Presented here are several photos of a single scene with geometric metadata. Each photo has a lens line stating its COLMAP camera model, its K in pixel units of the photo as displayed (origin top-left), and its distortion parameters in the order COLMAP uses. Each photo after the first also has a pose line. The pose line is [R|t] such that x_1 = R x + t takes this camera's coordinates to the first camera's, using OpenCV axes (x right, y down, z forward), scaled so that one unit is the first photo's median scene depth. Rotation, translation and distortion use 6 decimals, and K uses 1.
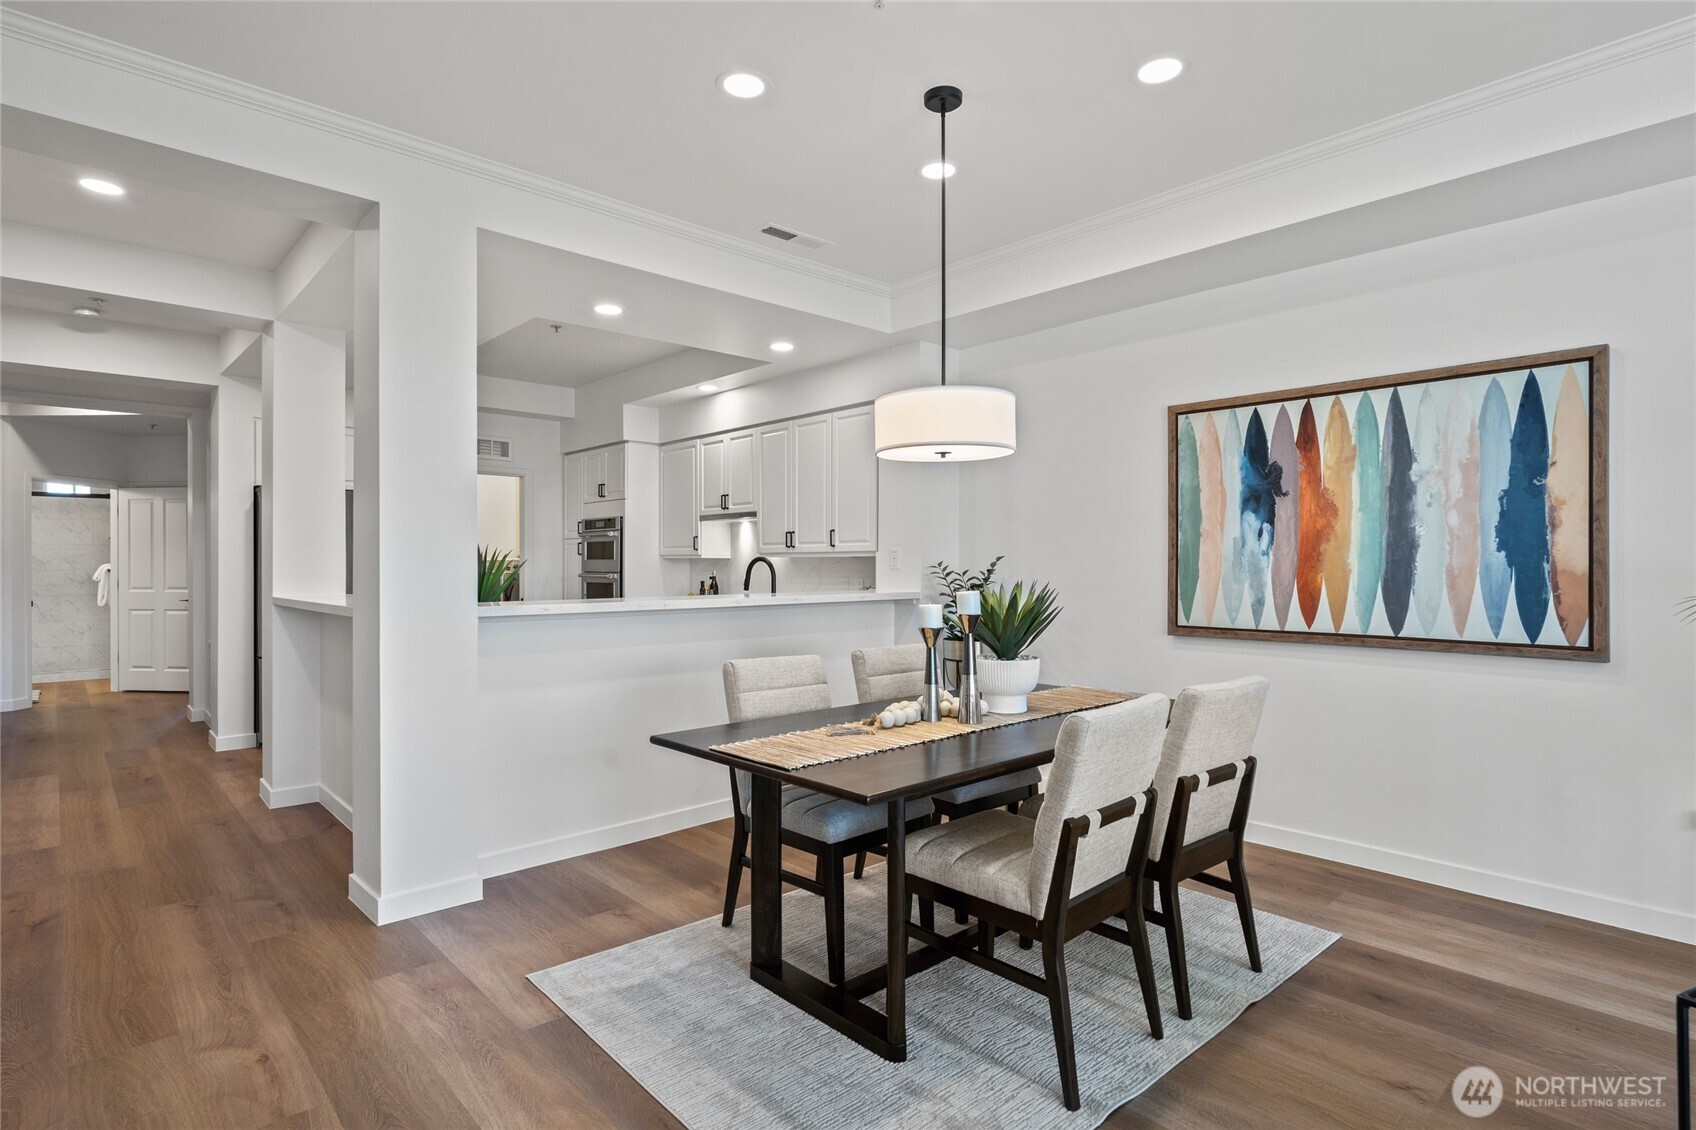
lens RADIAL K [[858.8, 0, 859.9], [0, 858.8, 567.0], [0, 0, 1]] dist [-0.009171, -0.000122]
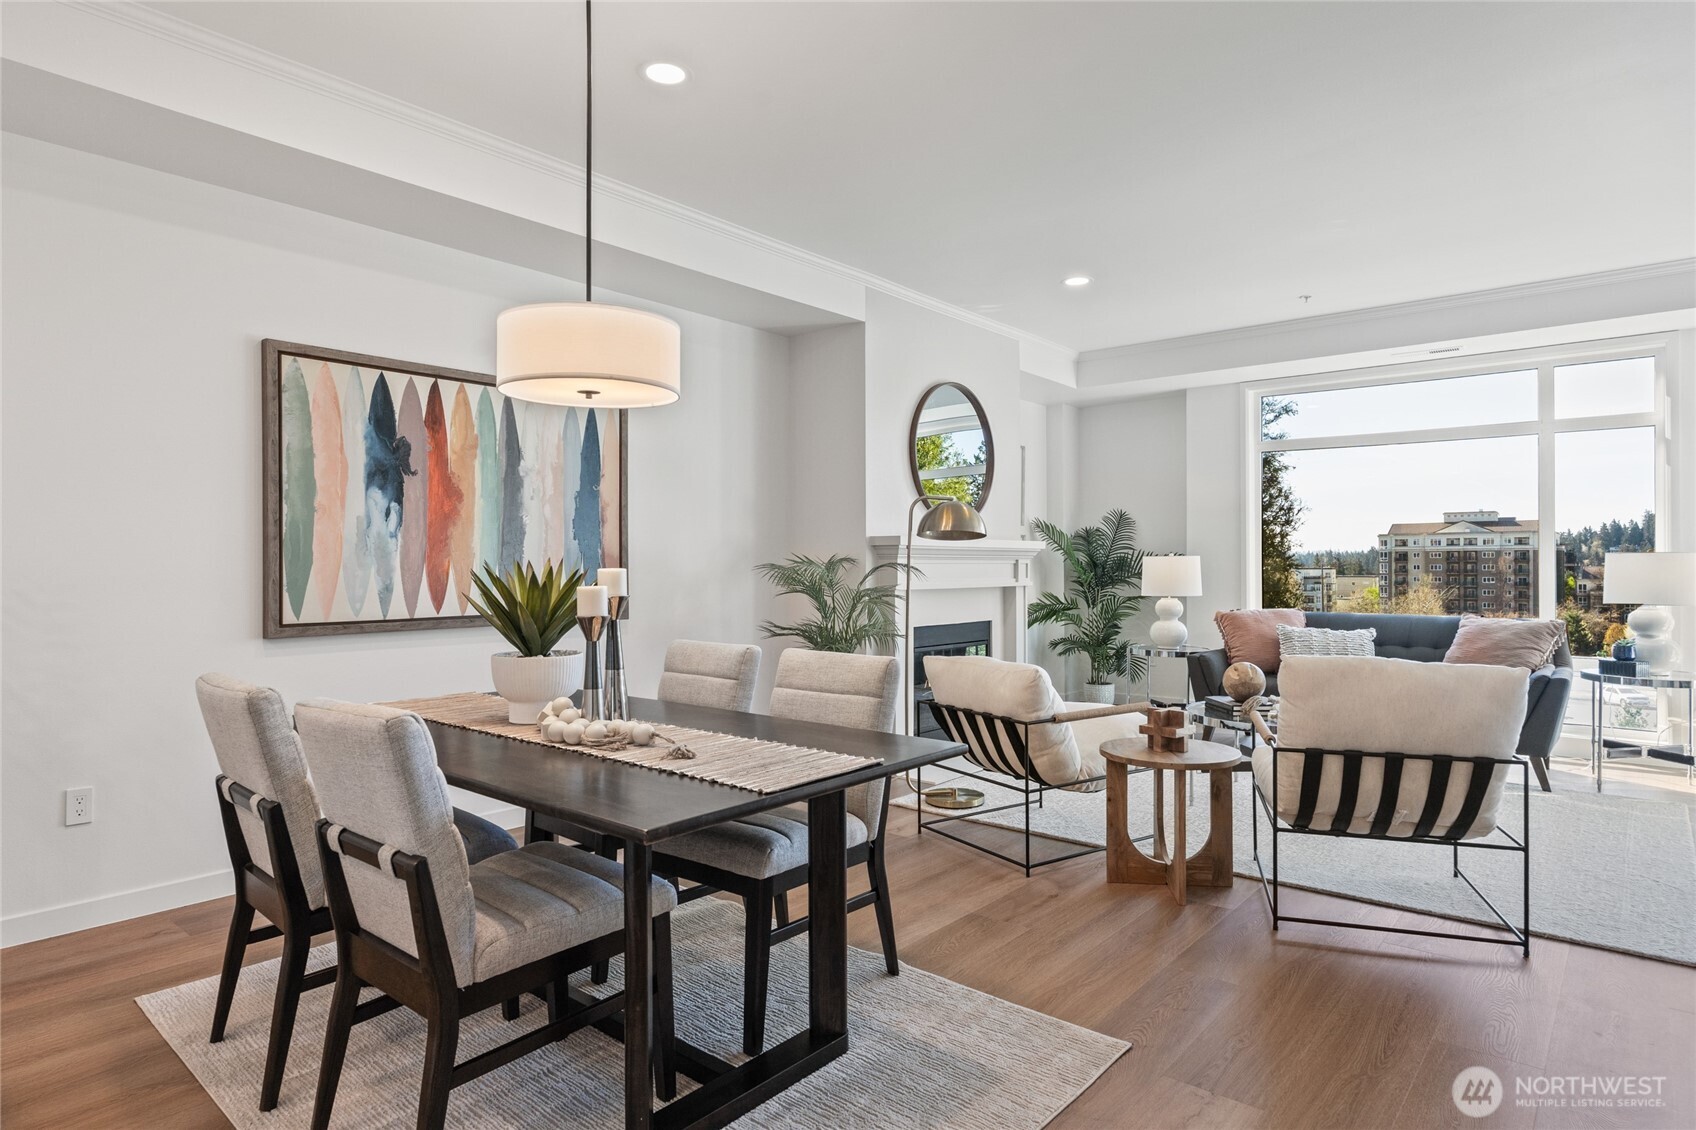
lens RADIAL K [[965.5, 0, 832.5], [0, 965.5, 564.7], [0, 0, 1]] dist [-0.004439, 0.003061]
pose [[-0.107215, 0.003280, 0.994230, -0.463765], [0.005484, 0.999981, -0.002708, 0.015968], [-0.994221, 0.005162, -0.107231, 0.504356]]
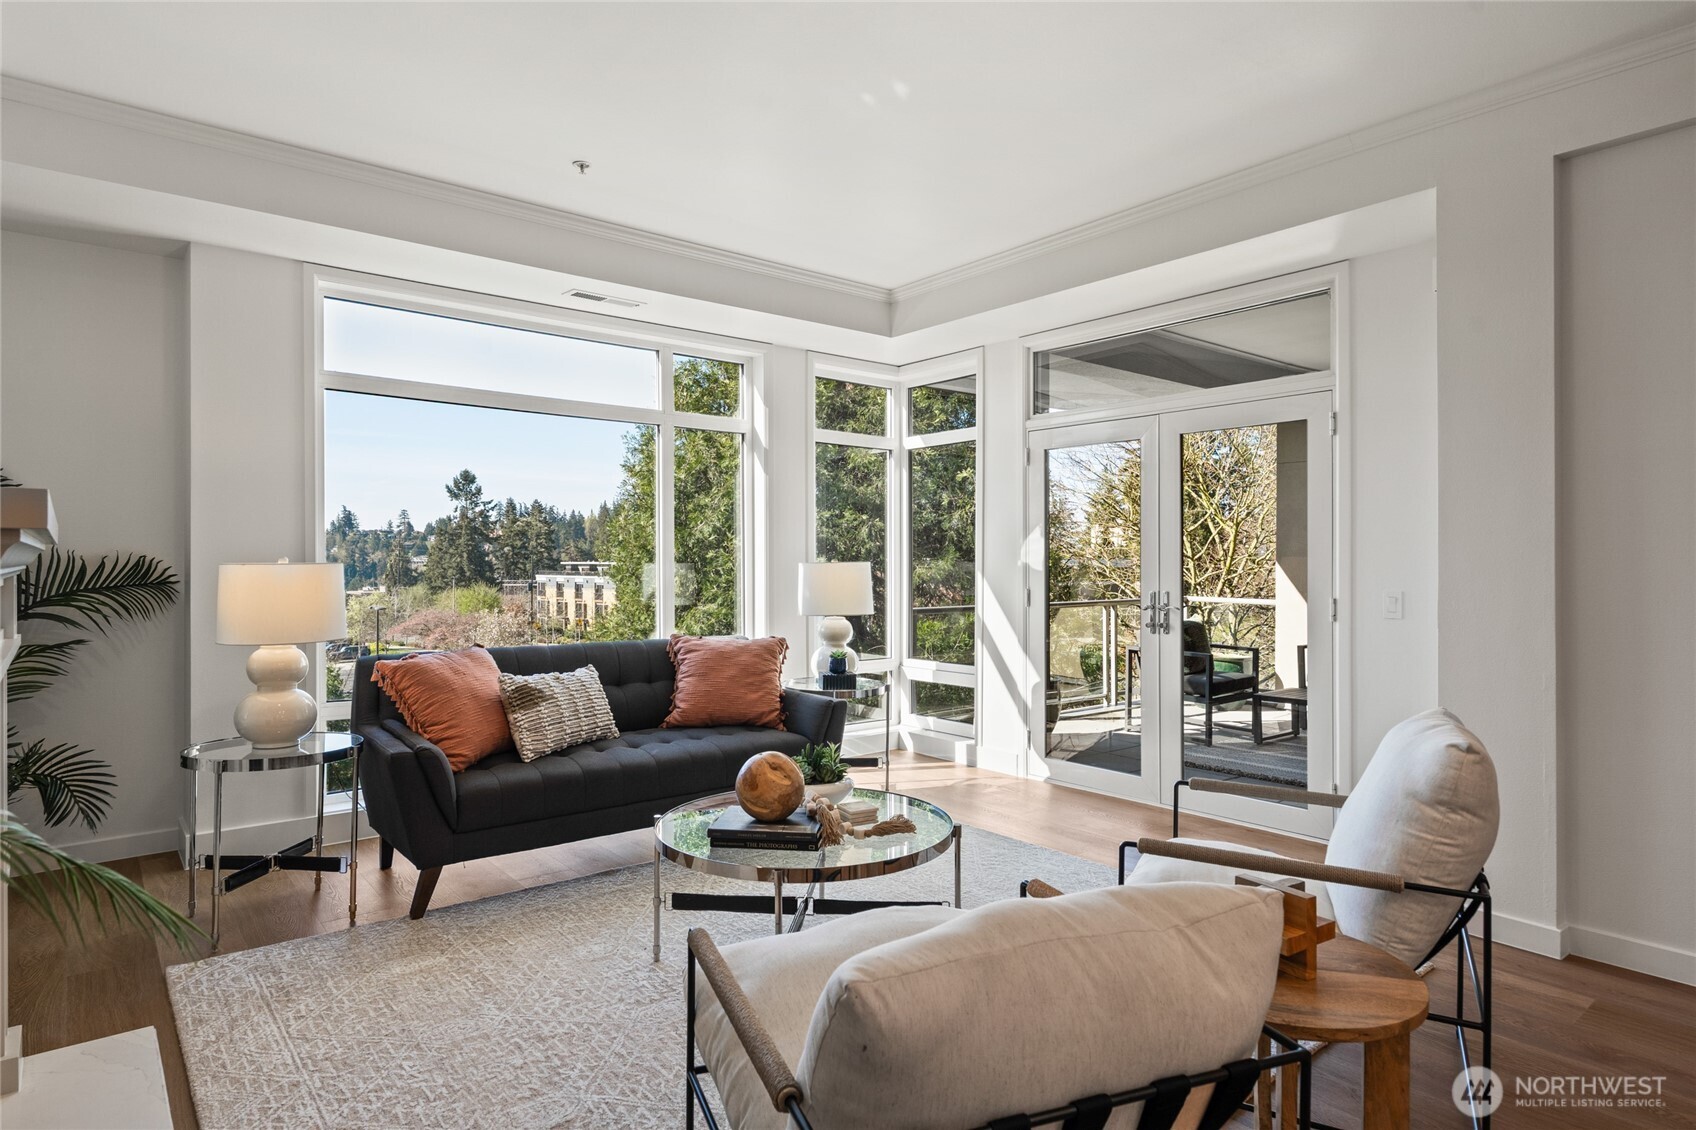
lens RADIAL K [[965.5, 0, 864.7], [0, 965.5, 560.5], [0, 0, 1]] dist [-0.004439, 0.003061]
pose [[-0.997057, 0.000614, 0.076668, 0.377042], [0.000943, 0.999991, 0.004242, -0.001327], [-0.076664, 0.004302, -0.997048, 0.550375]]
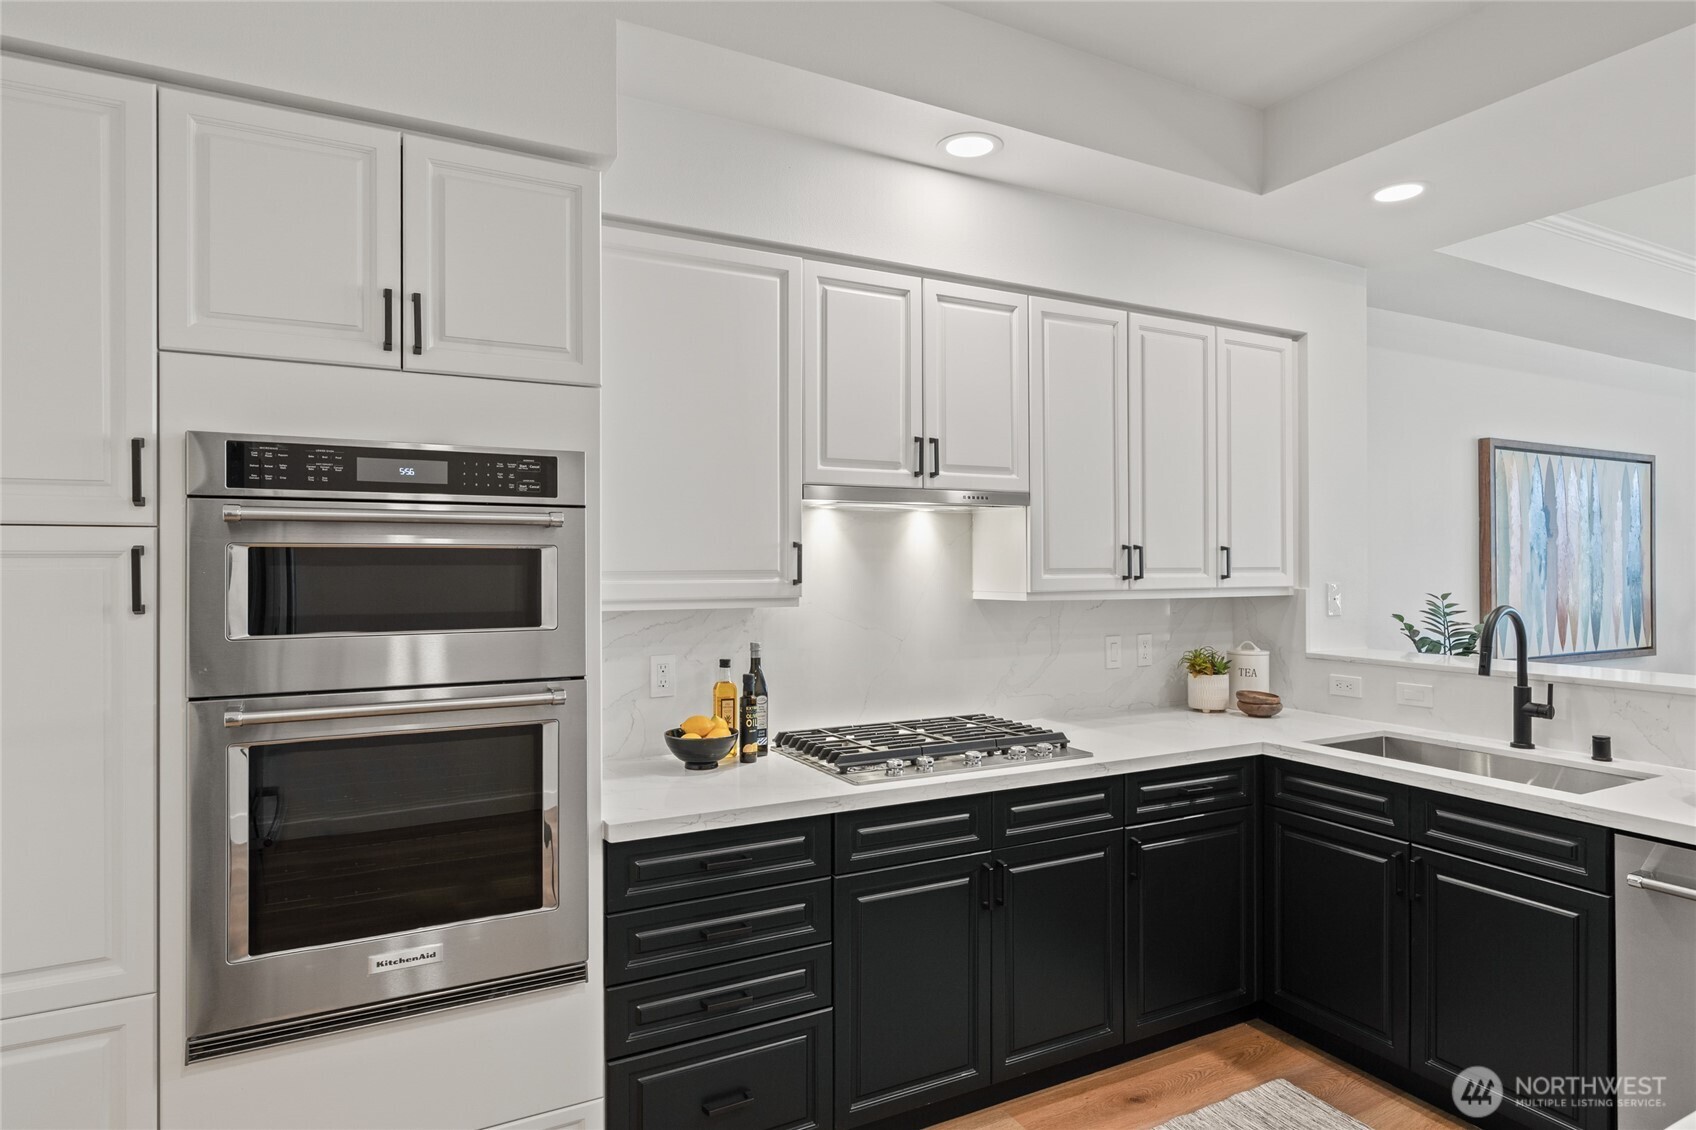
lens RADIAL K [[965.5, 0, 870.8], [0, 965.5, 563.8], [0, 0, 1]] dist [-0.004439, 0.003061]
pose [[0.255455, 0.001320, 0.966820, -0.746883], [0.002807, 0.999994, -0.002107, -0.036114], [-0.966817, 0.003252, 0.255450, 1.187475]]
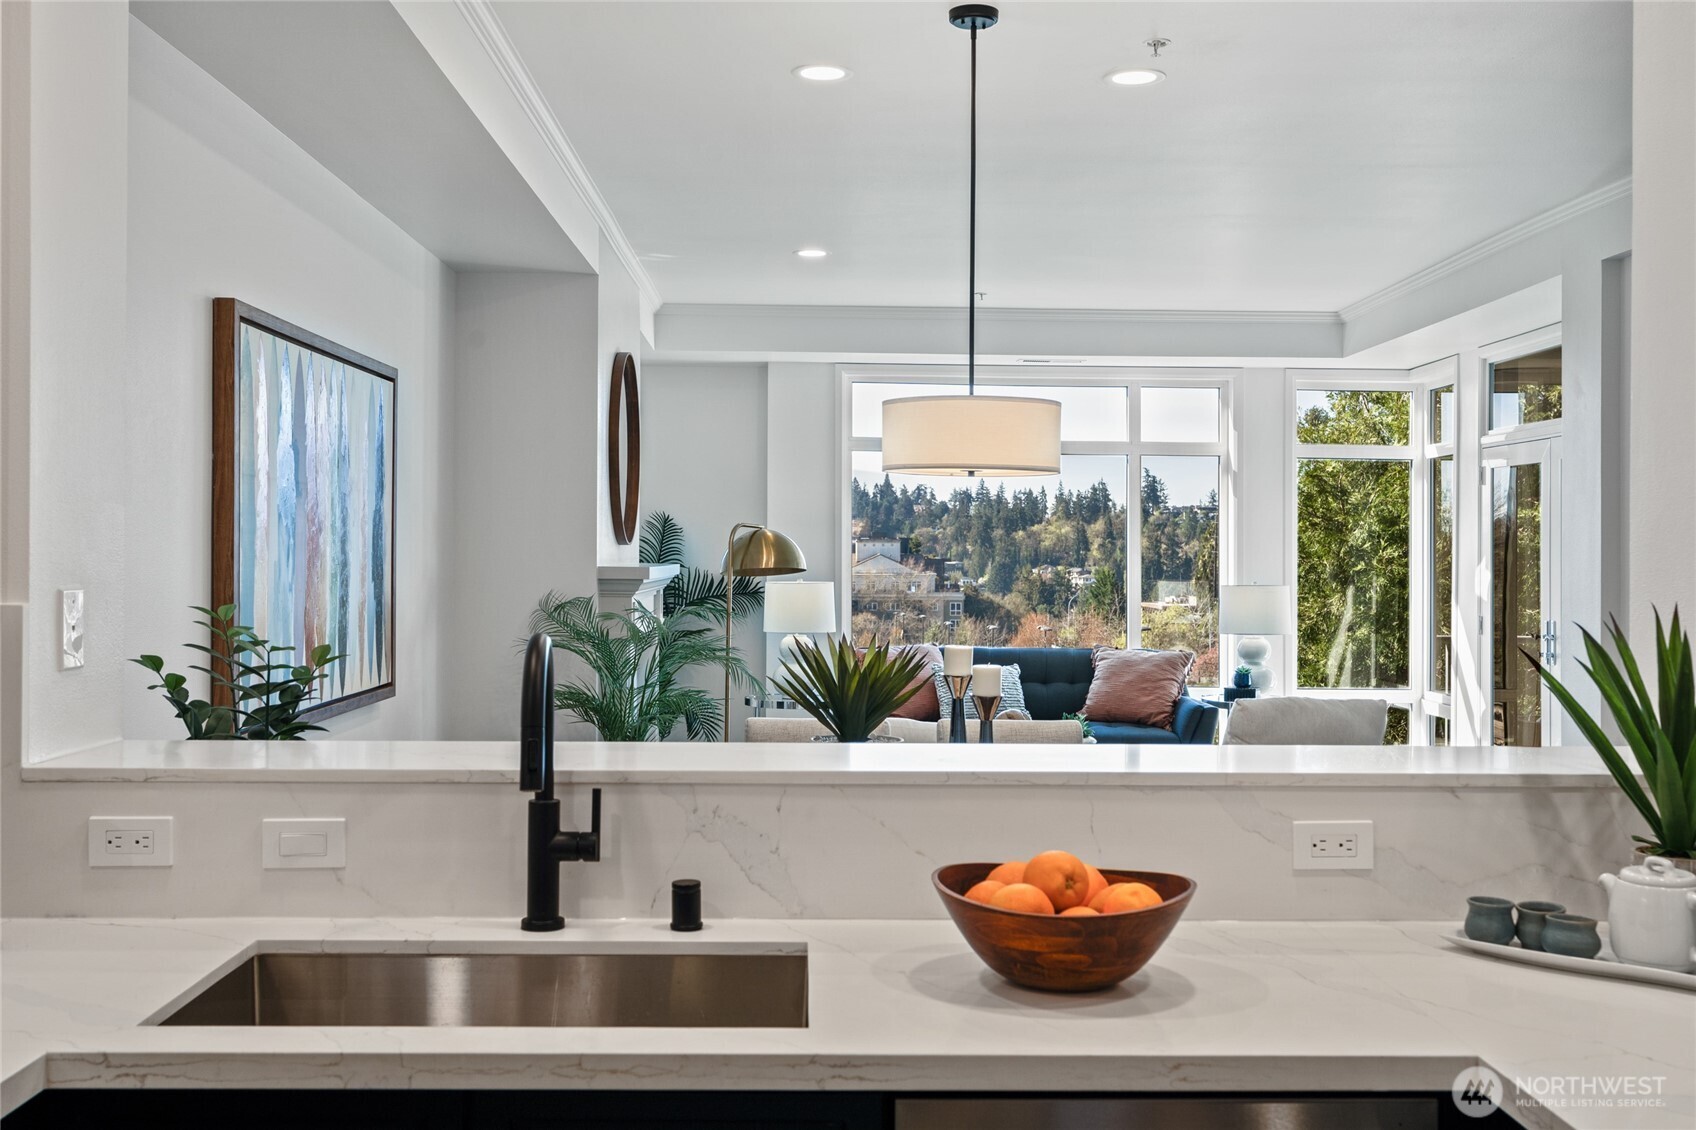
lens RADIAL K [[1682.4, 0, 857.5], [0, 1682.4, 528.9], [0, 0, 1]] dist [-0.005361, 0.000000]
pose [[-0.739070, 0.005059, 0.673610, -0.484839], [-0.003593, 0.999928, -0.011452, -0.035493], [-0.673620, -0.010884, -0.738998, 1.254054]]
